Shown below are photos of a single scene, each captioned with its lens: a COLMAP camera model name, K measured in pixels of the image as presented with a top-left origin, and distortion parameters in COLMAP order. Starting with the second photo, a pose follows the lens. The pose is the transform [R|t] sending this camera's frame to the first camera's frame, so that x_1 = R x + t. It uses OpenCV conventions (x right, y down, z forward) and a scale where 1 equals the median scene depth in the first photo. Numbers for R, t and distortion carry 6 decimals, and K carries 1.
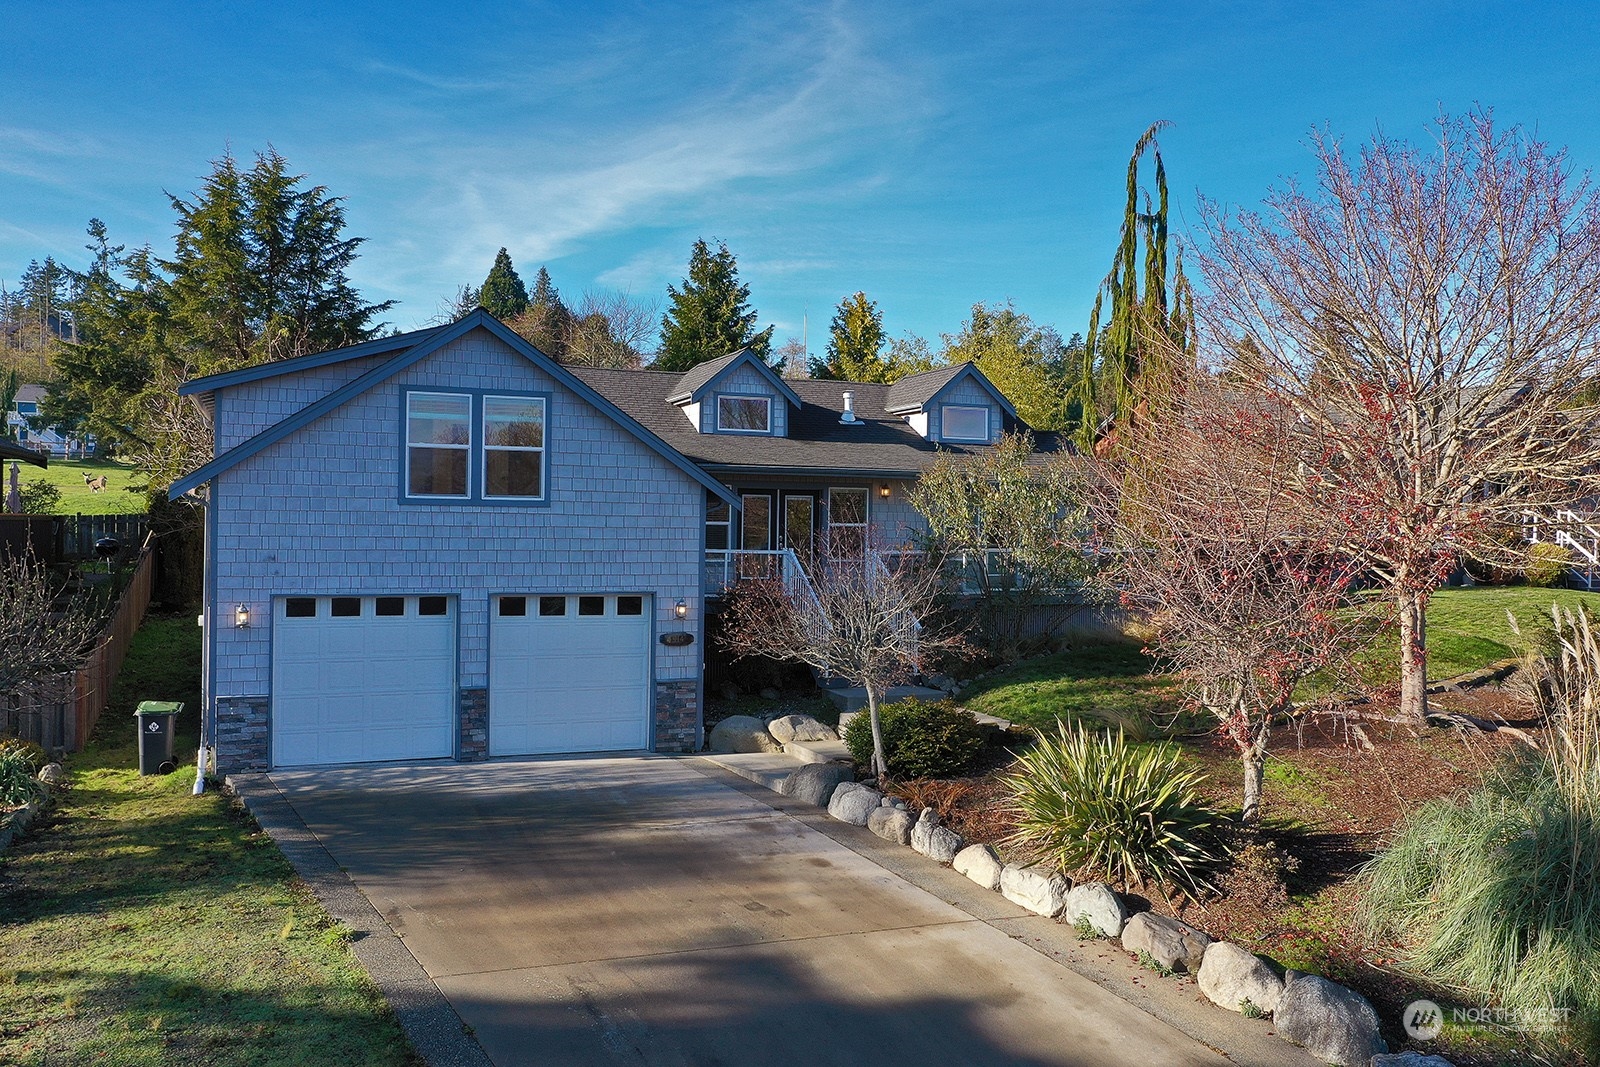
lens RADIAL K [[1286.1, 0, 800.0], [0, 1286.1, 533.5], [0, 0, 1]] dist [0.000443, 0.002917]
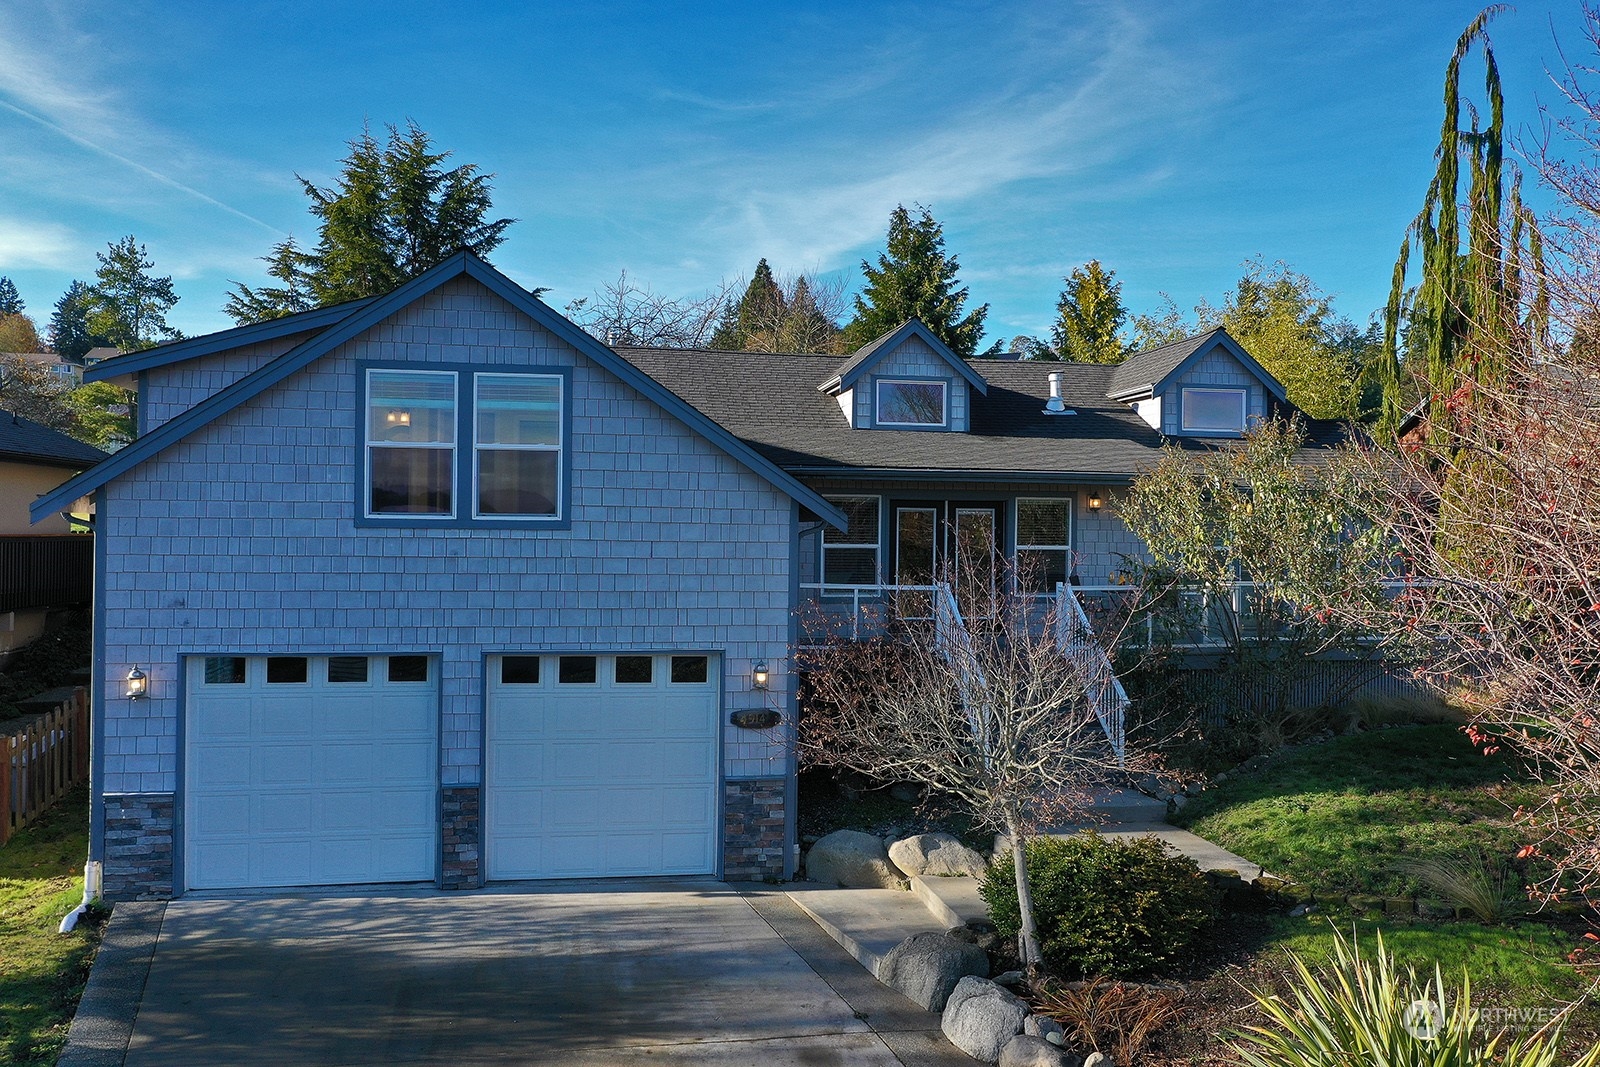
lens RADIAL K [[1278.5, 0, 800.0], [0, 1278.5, 533.5], [0, 0, 1]] dist [0.006560, -0.001642]
pose [[0.977859, -0.001323, -0.209262, 0.070418], [0.000043, 0.999981, -0.006123, -0.013367], [0.209266, 0.005978, 0.977840, 0.320454]]
